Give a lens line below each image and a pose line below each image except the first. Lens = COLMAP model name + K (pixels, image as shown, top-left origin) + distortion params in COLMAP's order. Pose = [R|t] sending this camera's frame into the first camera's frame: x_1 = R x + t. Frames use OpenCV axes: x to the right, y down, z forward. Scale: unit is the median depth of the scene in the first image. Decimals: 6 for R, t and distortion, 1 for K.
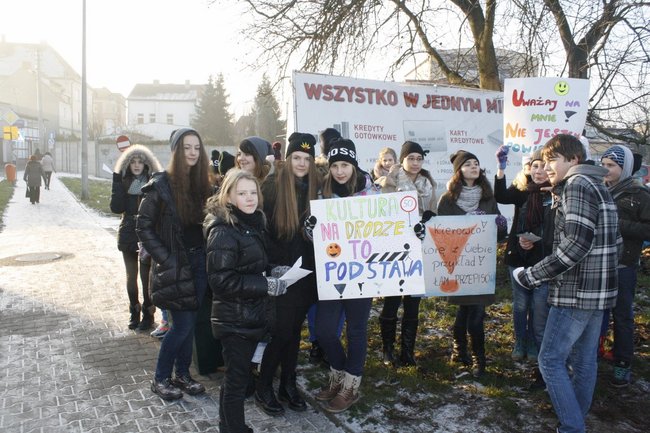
lens RADIAL K [[528.6, 0, 320.4], [0, 528.6, 217.1], [0, 0, 1]] dist [-0.157089, 0.119384]
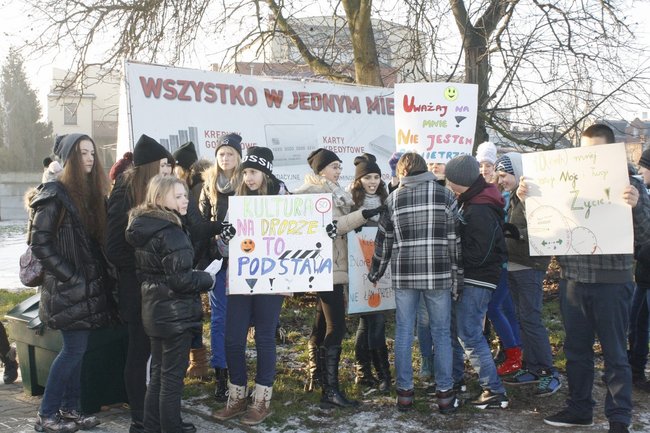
lens RADIAL K [[835.7, 0, 325.0], [0, 835.7, 216.5], [0, 0, 1]] dist [-0.075977, -0.017109]
pose [[0.963742, -0.024758, 0.265685, -0.090076], [0.042944, 0.997098, -0.062859, 0.034631], [-0.263358, 0.071990, 0.962008, -0.214865]]
